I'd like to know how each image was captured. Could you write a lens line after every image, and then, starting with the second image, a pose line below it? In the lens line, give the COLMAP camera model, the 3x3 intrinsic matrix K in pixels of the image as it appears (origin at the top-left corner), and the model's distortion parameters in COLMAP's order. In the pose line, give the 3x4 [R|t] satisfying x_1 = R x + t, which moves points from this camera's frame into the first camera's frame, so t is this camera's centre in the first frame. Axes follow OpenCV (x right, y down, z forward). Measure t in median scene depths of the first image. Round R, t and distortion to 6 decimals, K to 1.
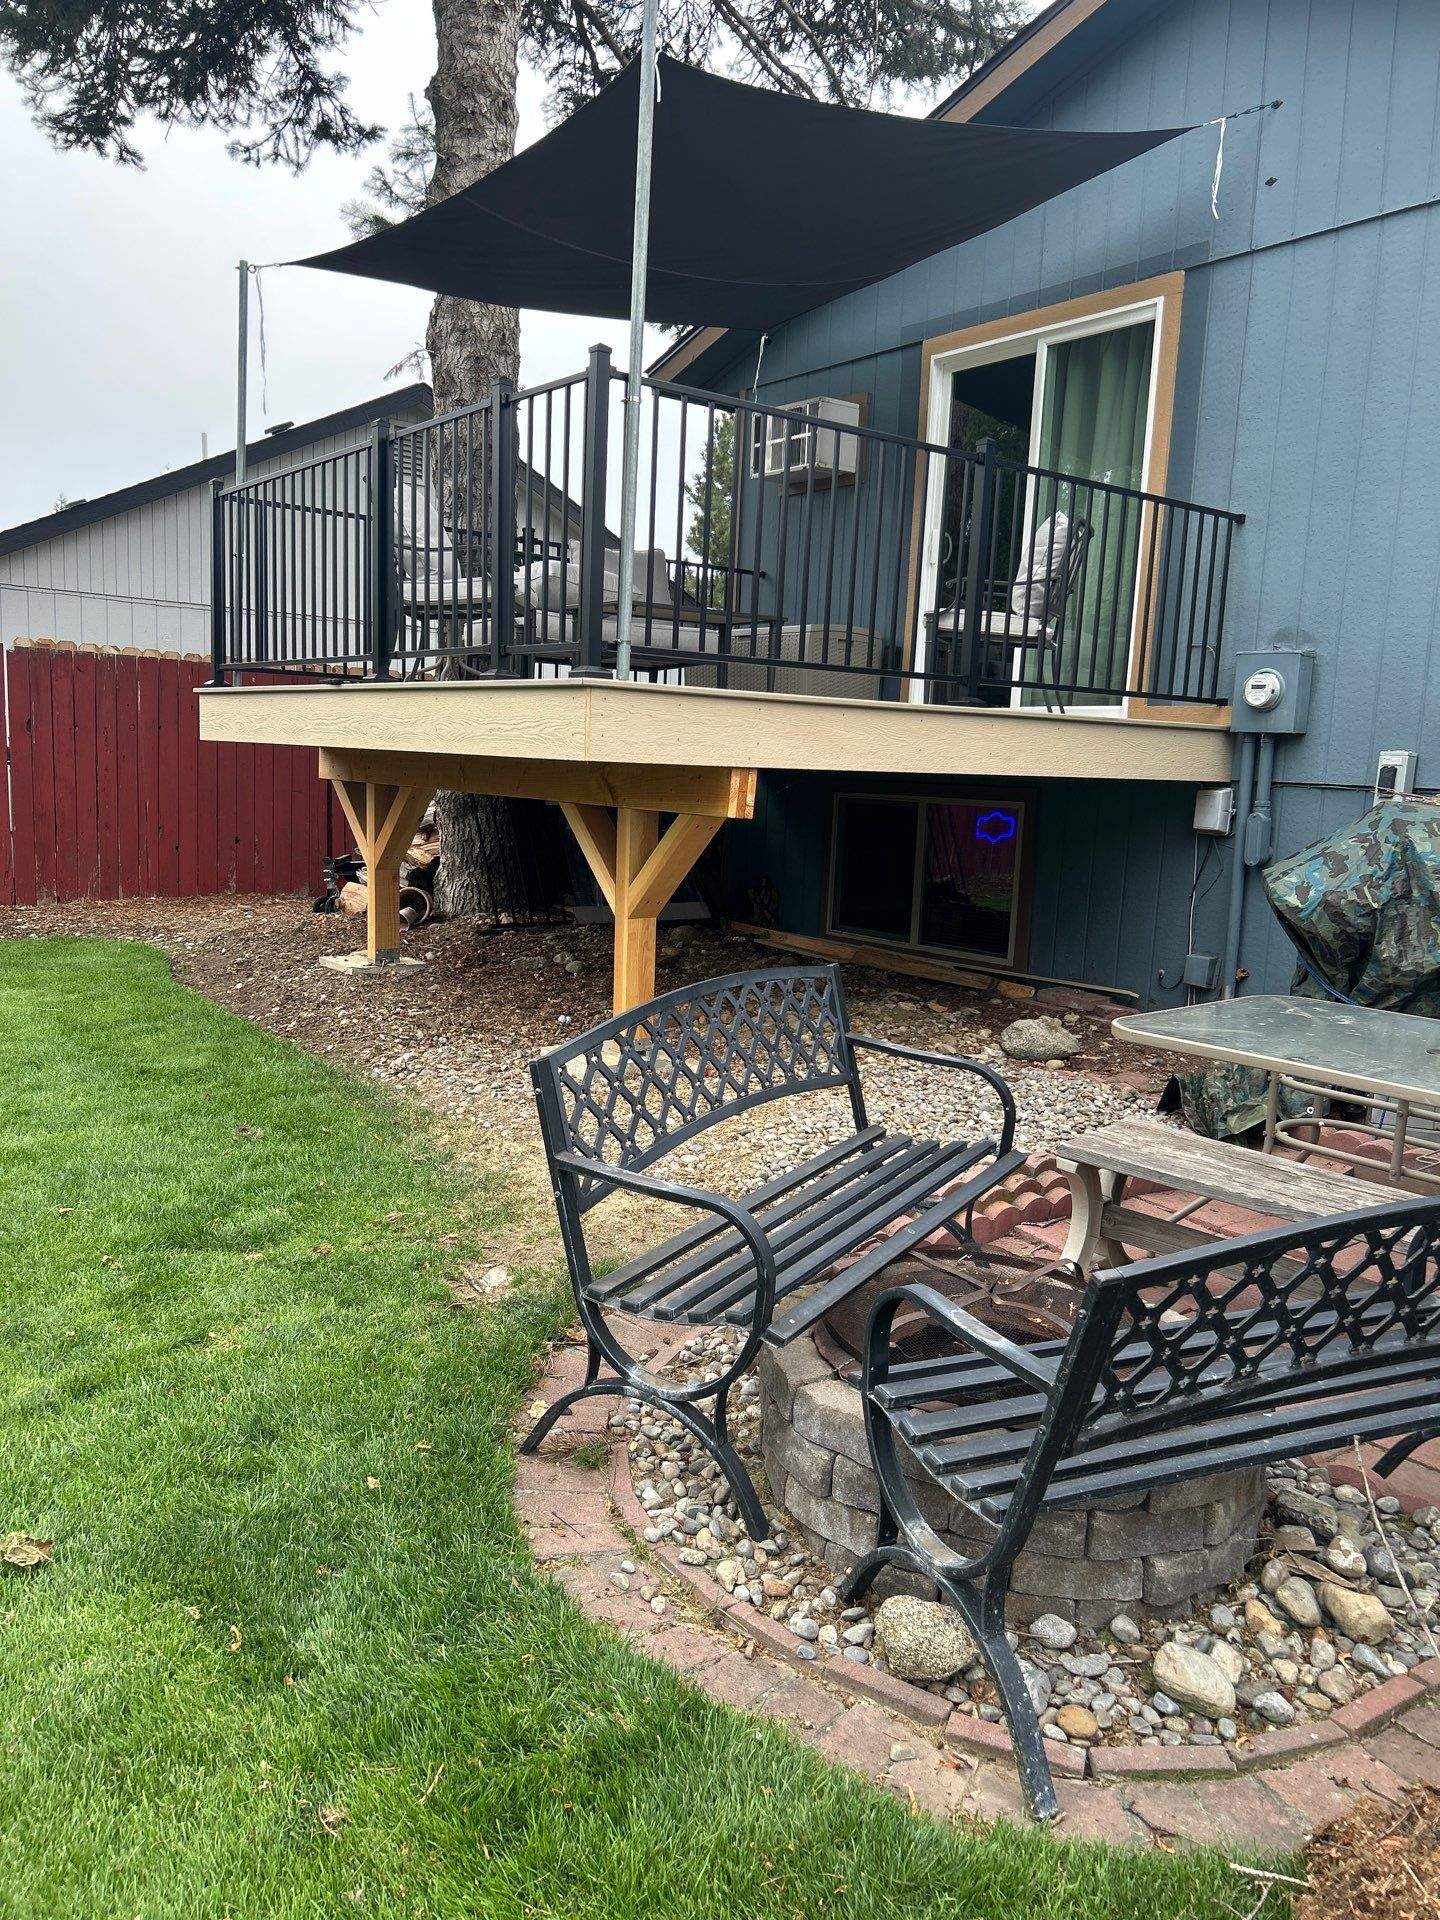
lens RADIAL K [[1443.7, 0, 715.2], [0, 1443.7, 964.5], [0, 0, 1]] dist [0.061548, -0.071186]
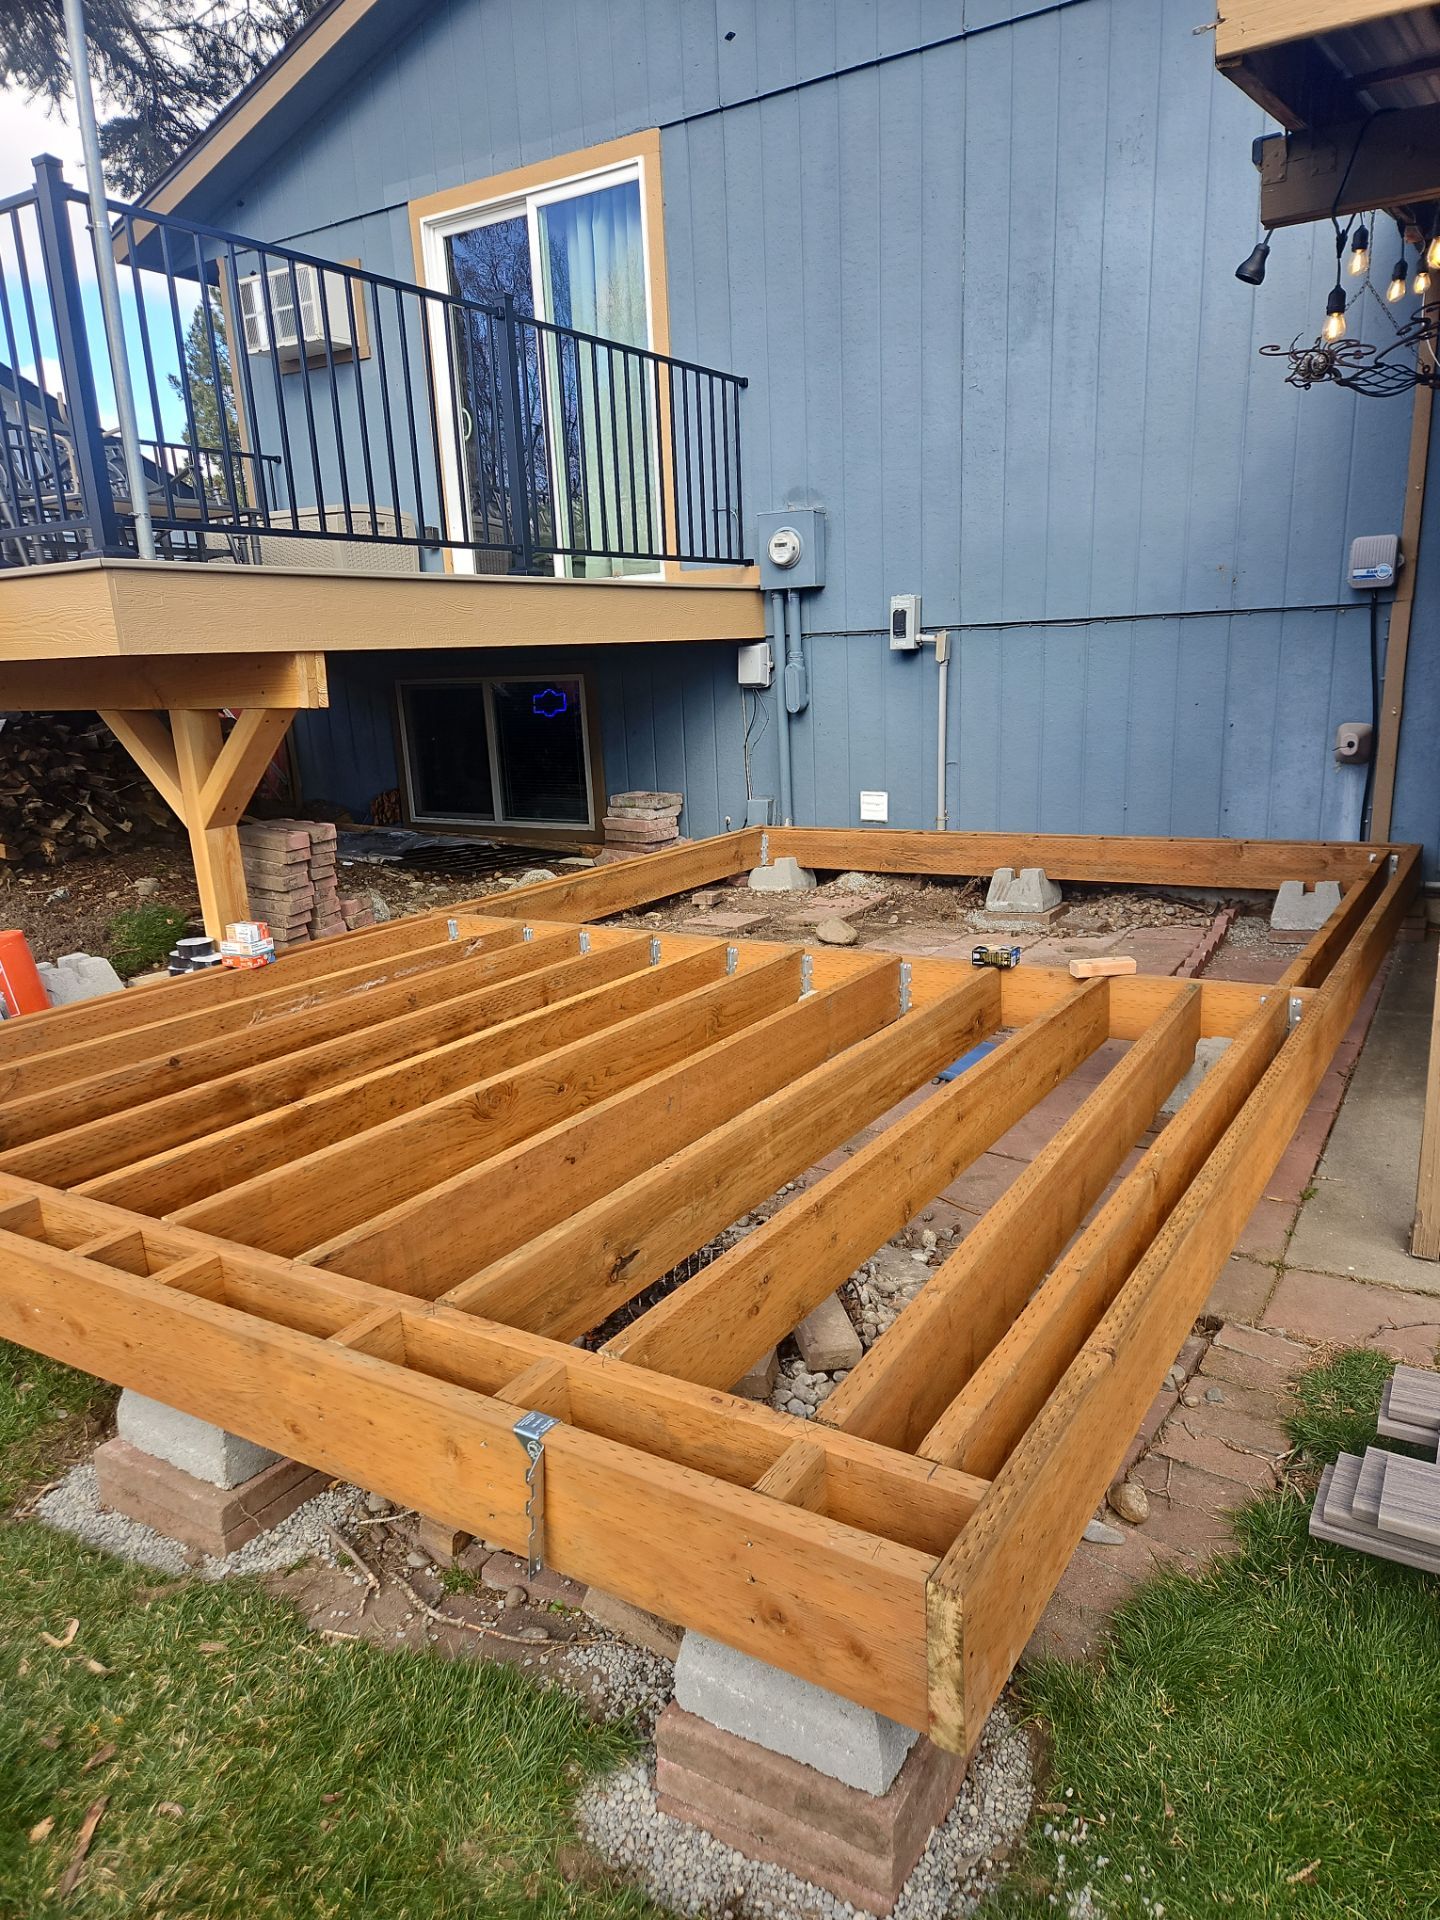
lens RADIAL K [[1274.8, 0, 737.0], [0, 1274.8, 990.4], [0, 0, 1]] dist [0.074037, -0.066951]
pose [[0.936792, -0.164575, 0.308766, -0.009918], [0.127159, 0.982269, 0.137762, 0.000902], [-0.325963, -0.089792, 0.941109, 0.071188]]
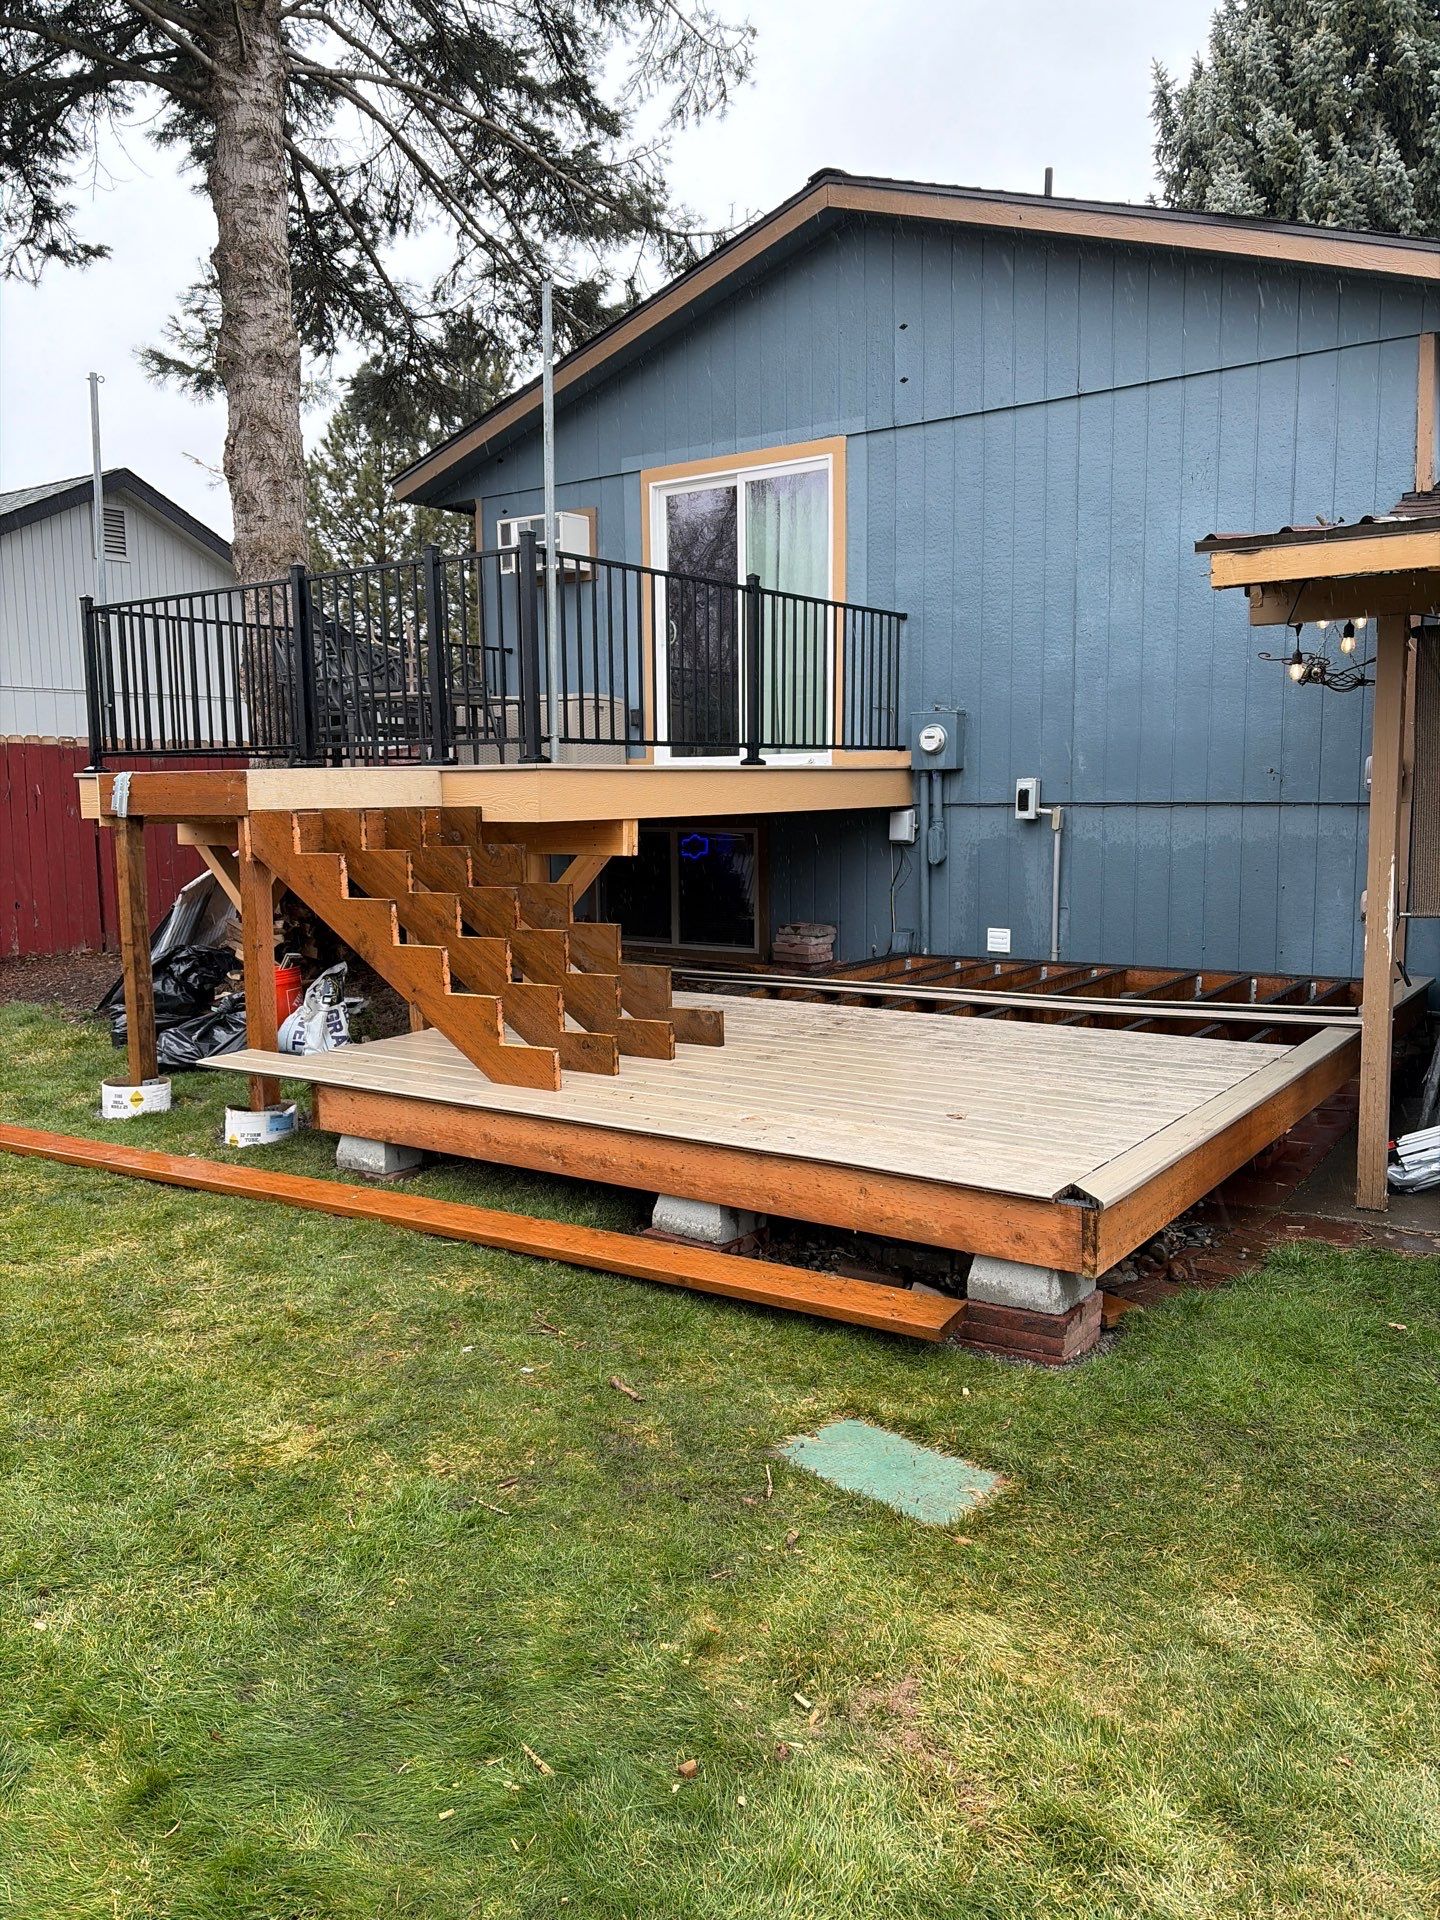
lens RADIAL K [[1443.7, 0, 715.2], [0, 1443.7, 964.5], [0, 0, 1]] dist [0.061548, -0.071186]
pose [[0.955656, -0.089333, 0.280610, -0.231312], [0.093579, 0.995610, -0.001742, 0.011108], [-0.279223, 0.027924, 0.959820, -0.272535]]
